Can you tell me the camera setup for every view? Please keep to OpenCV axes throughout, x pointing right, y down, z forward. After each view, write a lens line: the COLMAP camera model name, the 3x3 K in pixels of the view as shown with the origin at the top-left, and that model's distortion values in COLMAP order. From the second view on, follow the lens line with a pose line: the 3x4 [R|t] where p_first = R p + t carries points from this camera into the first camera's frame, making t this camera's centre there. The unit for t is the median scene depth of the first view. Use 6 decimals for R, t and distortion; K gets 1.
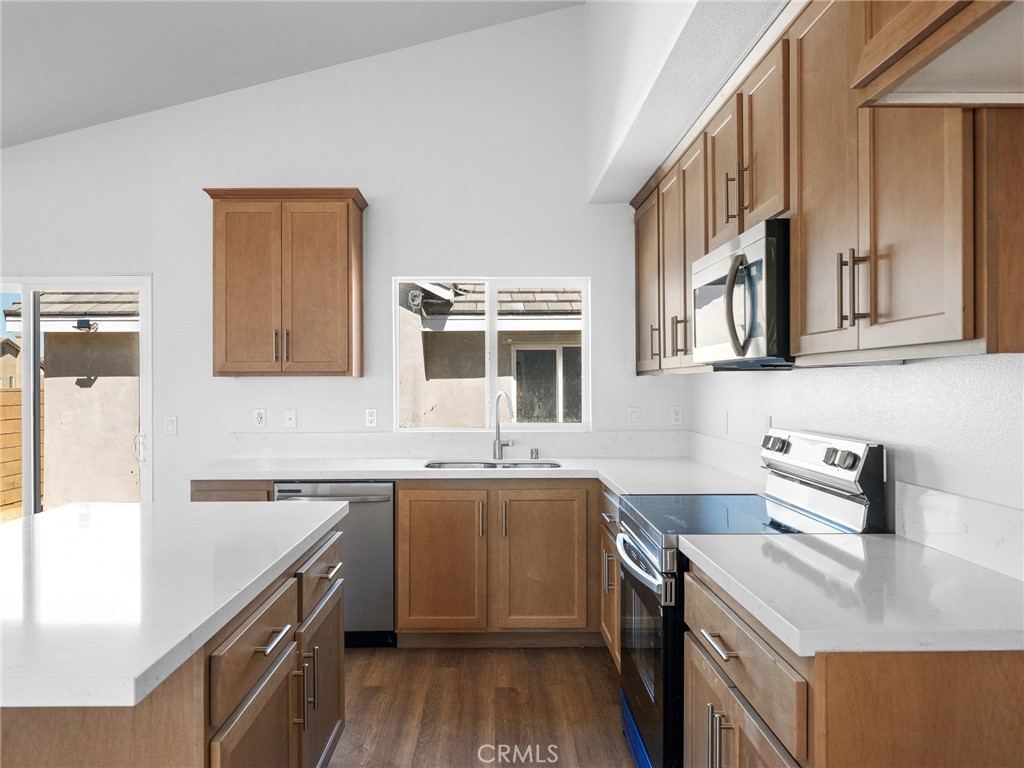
lens RADIAL K [[715.5, 0, 512.0], [0, 715.5, 384.0], [0, 0, 1]] dist [-0.000580, 0.000763]
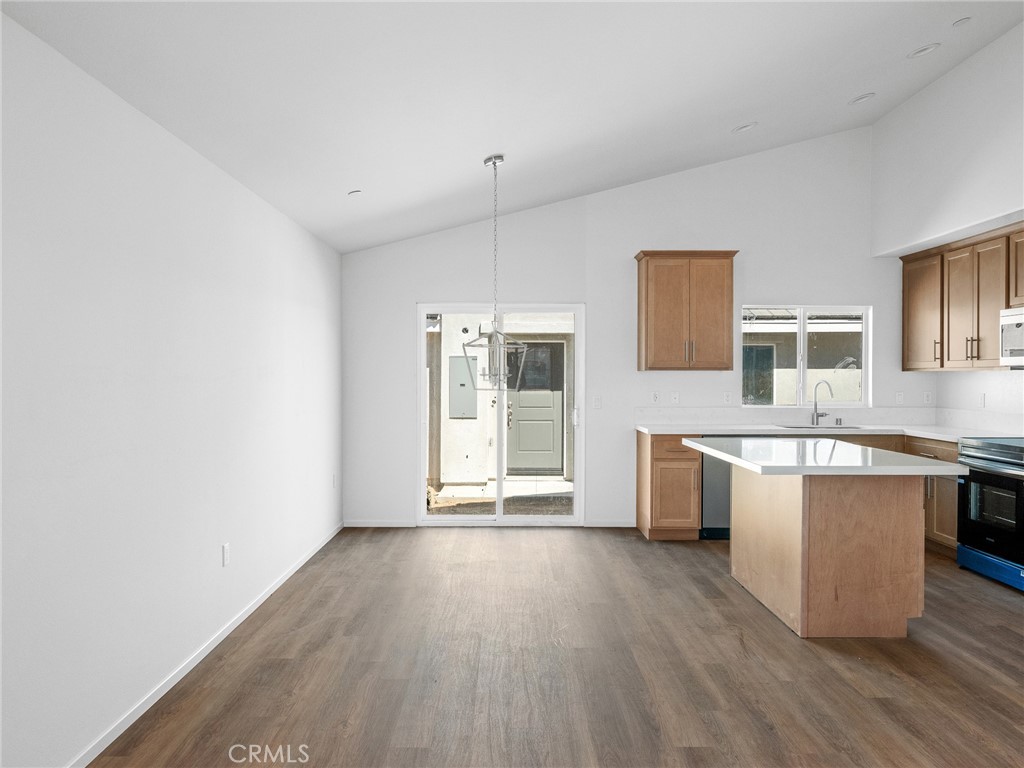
lens RADIAL K [[754.2, 0, 512.0], [0, 754.2, 384.0], [0, 0, 1]] dist [-0.006064, -0.001357]
pose [[0.999944, 0.005462, -0.009049, -0.695461], [-0.005351, 0.999911, 0.012190, 0.000933], [0.009115, -0.012140, 0.999885, -0.659468]]
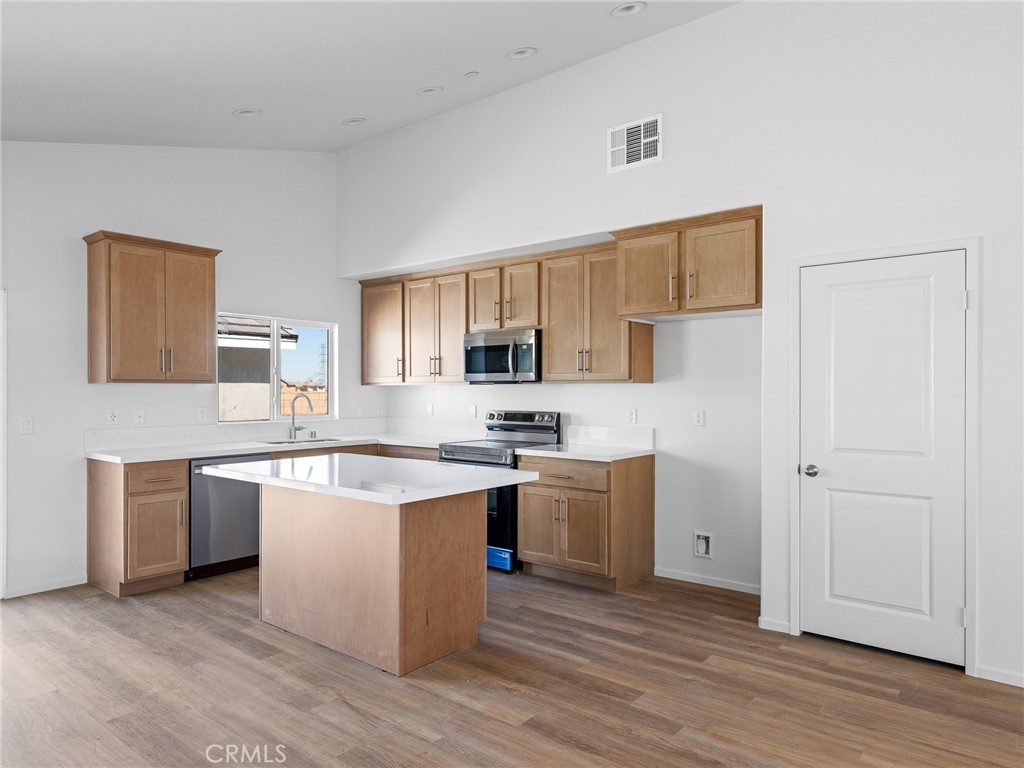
lens RADIAL K [[660.4, 0, 512.6], [0, 660.4, 390.9], [0, 0, 1]] dist [0.000720, -0.000105]
pose [[0.640385, 0.003766, 0.768045, -0.847819], [-0.004407, 0.999990, -0.001229, 0.002297], [-0.768041, -0.002598, 0.640395, -0.275263]]
